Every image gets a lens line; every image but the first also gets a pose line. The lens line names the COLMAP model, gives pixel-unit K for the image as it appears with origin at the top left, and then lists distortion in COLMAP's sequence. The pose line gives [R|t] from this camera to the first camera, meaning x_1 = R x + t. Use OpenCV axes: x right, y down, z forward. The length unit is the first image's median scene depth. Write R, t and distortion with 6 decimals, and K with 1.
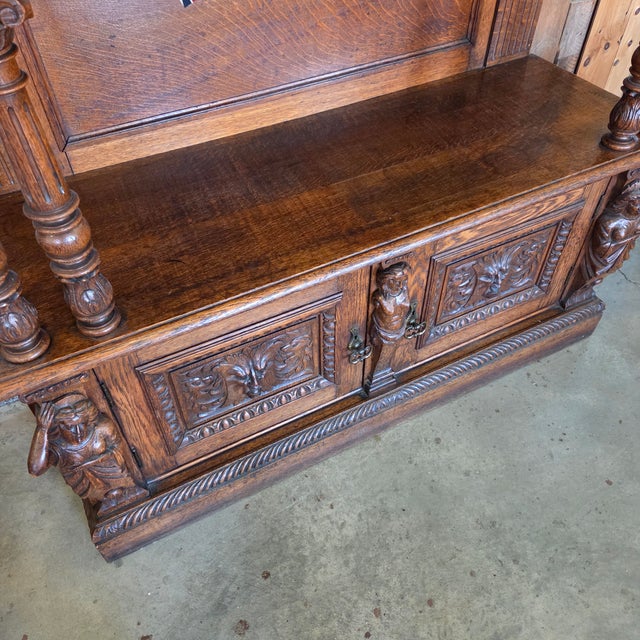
lens RADIAL K [[575.4, 0, 315.2], [0, 575.4, 317.8], [0, 0, 1]] dist [0.072578, -0.066580]
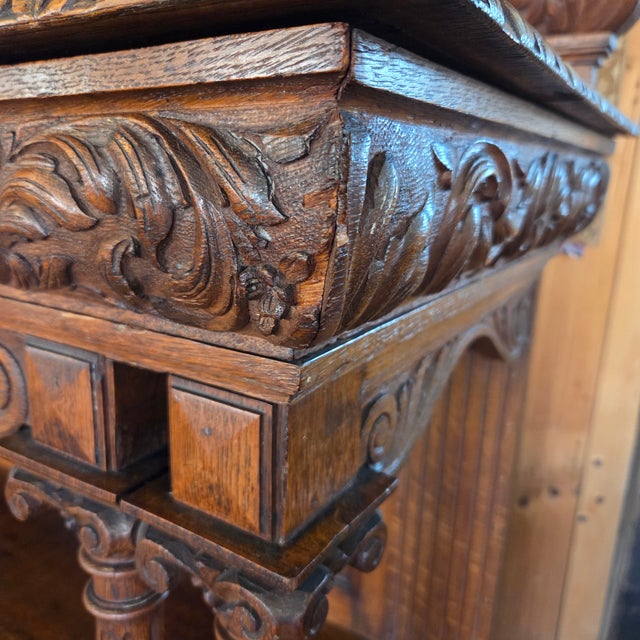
lens RADIAL K [[594.2, 0, 317.8], [0, 594.2, 307.6], [0, 0, 1]] dist [0.008382, 0.000000]
pose [[0.511724, 0.229366, -0.827967, 0.739803], [-0.652185, 0.731046, -0.200565, -0.583408], [0.559280, 0.642622, 0.523683, 0.532562]]
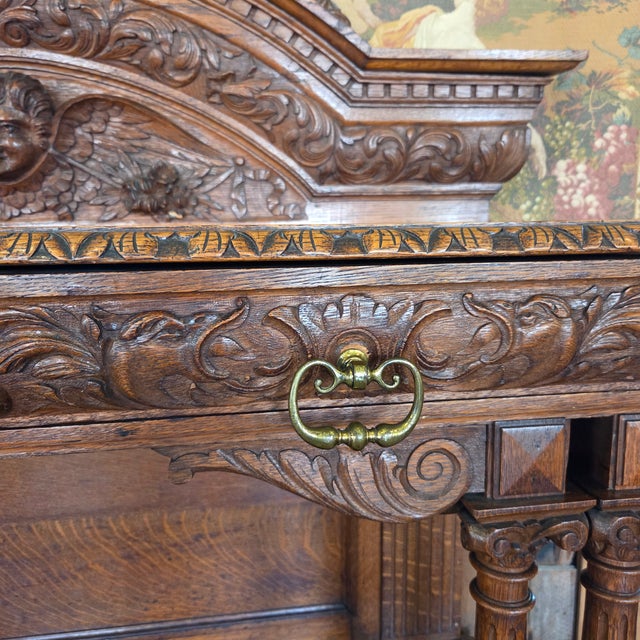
lens RADIAL K [[575.4, 0, 320.4], [0, 575.4, 313.5], [0, 0, 1]] dist [0.072578, -0.066580]
pose [[0.946190, 0.054690, -0.318956, 0.476466], [-0.240092, 0.779486, -0.578583, -0.368252], [0.216979, 0.624028, 0.750672, 0.277837]]
